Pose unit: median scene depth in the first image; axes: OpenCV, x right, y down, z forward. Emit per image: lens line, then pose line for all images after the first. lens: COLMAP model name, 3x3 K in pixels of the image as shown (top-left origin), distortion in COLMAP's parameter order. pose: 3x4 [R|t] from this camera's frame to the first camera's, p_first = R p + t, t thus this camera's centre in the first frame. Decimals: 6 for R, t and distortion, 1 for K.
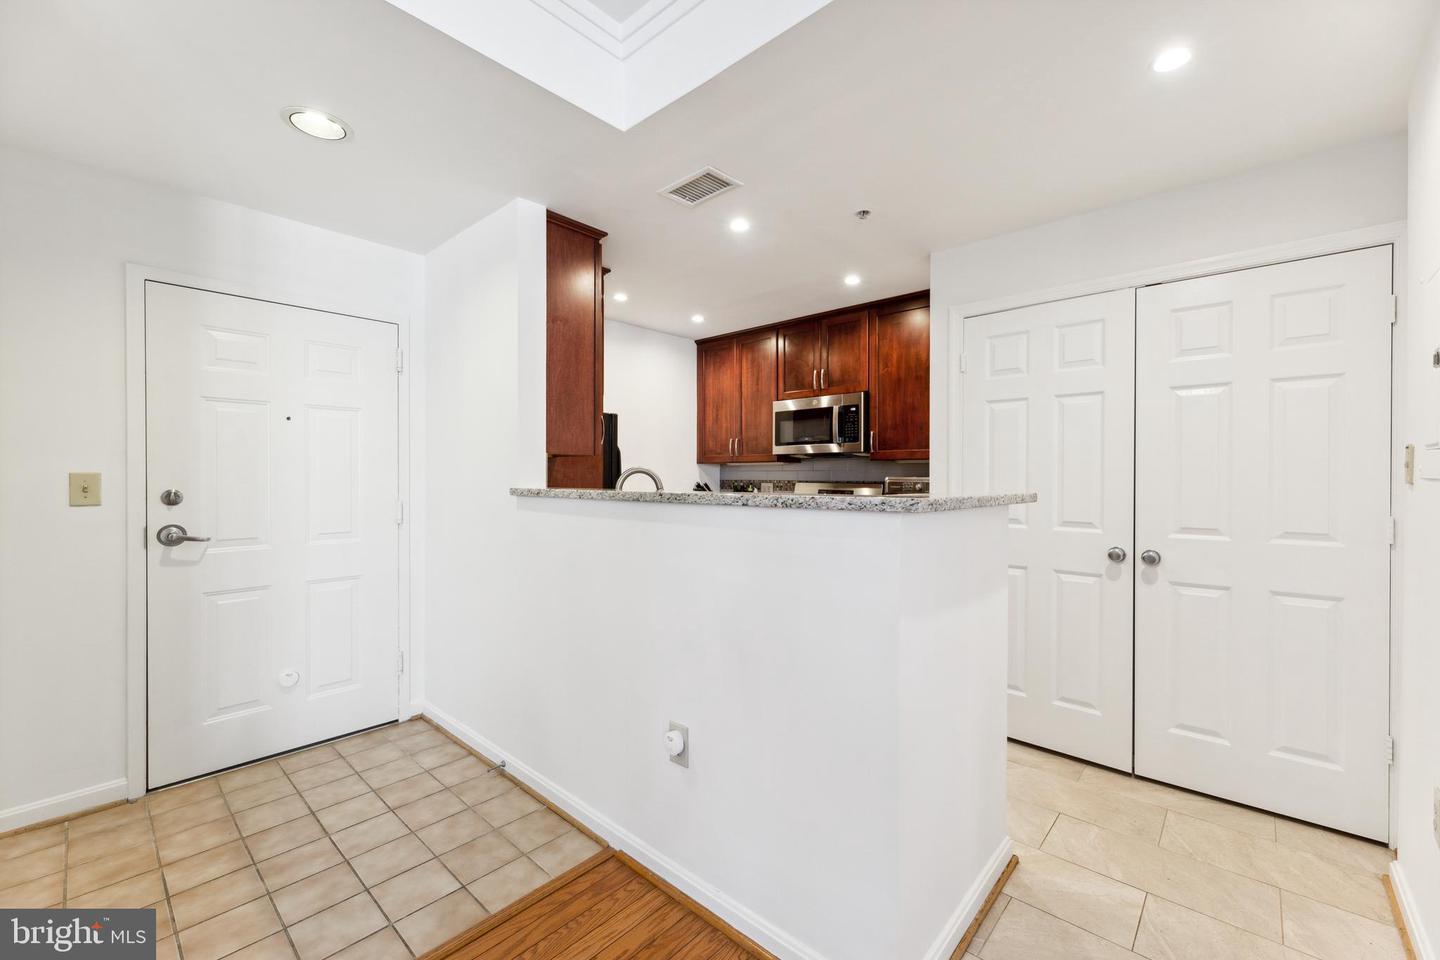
lens RADIAL K [[584.2, 0, 726.8], [0, 584.2, 476.4], [0, 0, 1]] dist [0.001802, -0.000892]
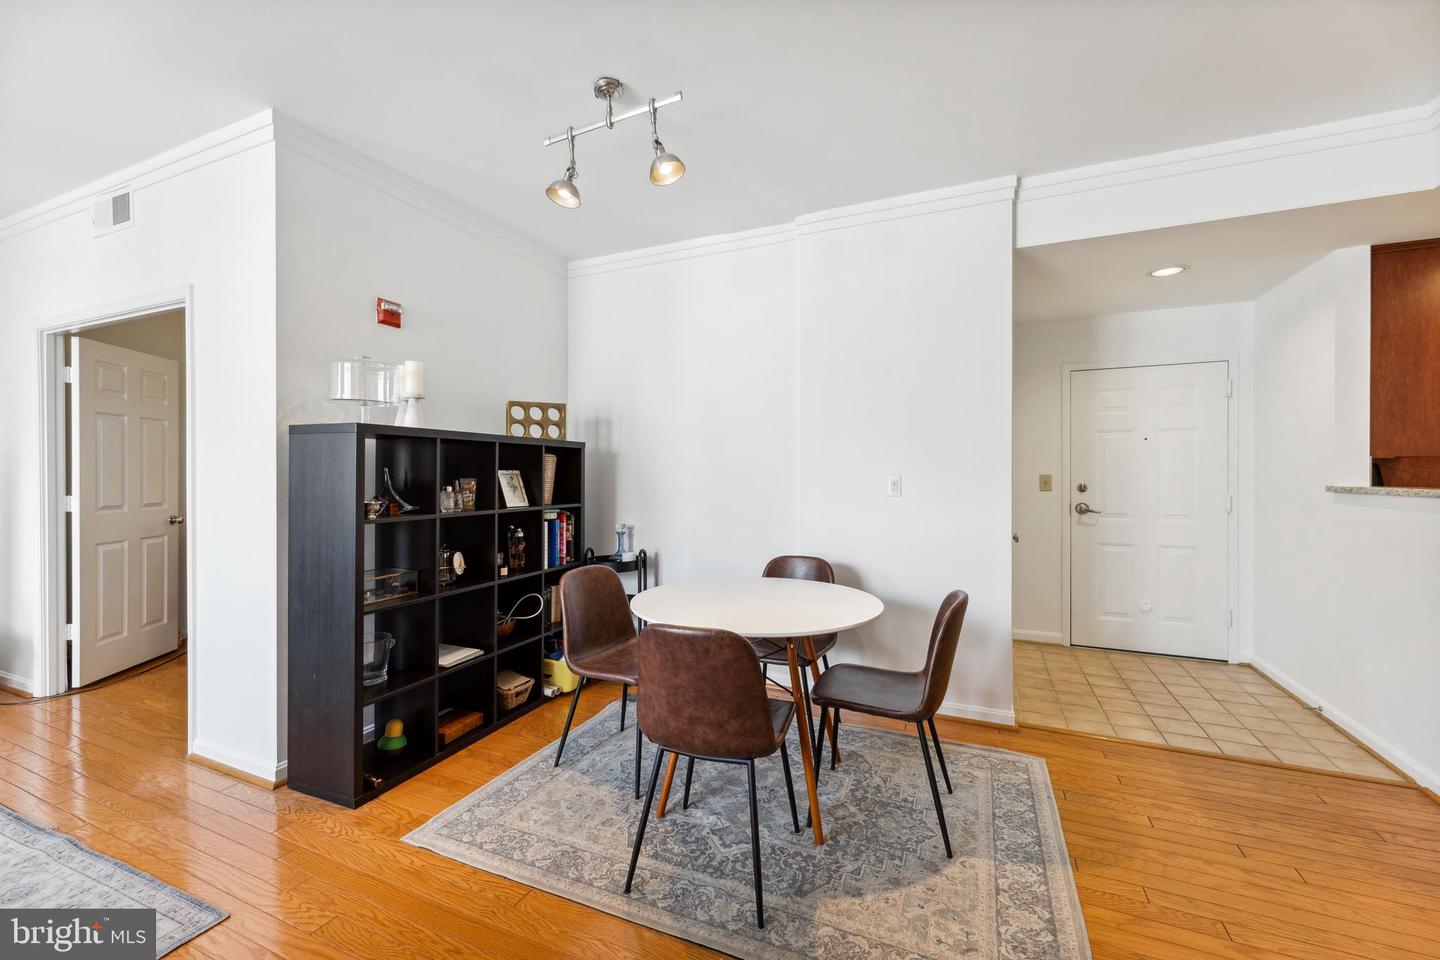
lens RADIAL K [[584.2, 0, 720.1], [0, 584.2, 478.9], [0, 0, 1]] dist [0.001802, -0.000892]
pose [[0.311852, 0.006481, -0.950108, 0.321505], [0.001918, 0.999970, 0.007450, -0.005278], [0.950129, -0.004145, 0.311831, -0.482455]]
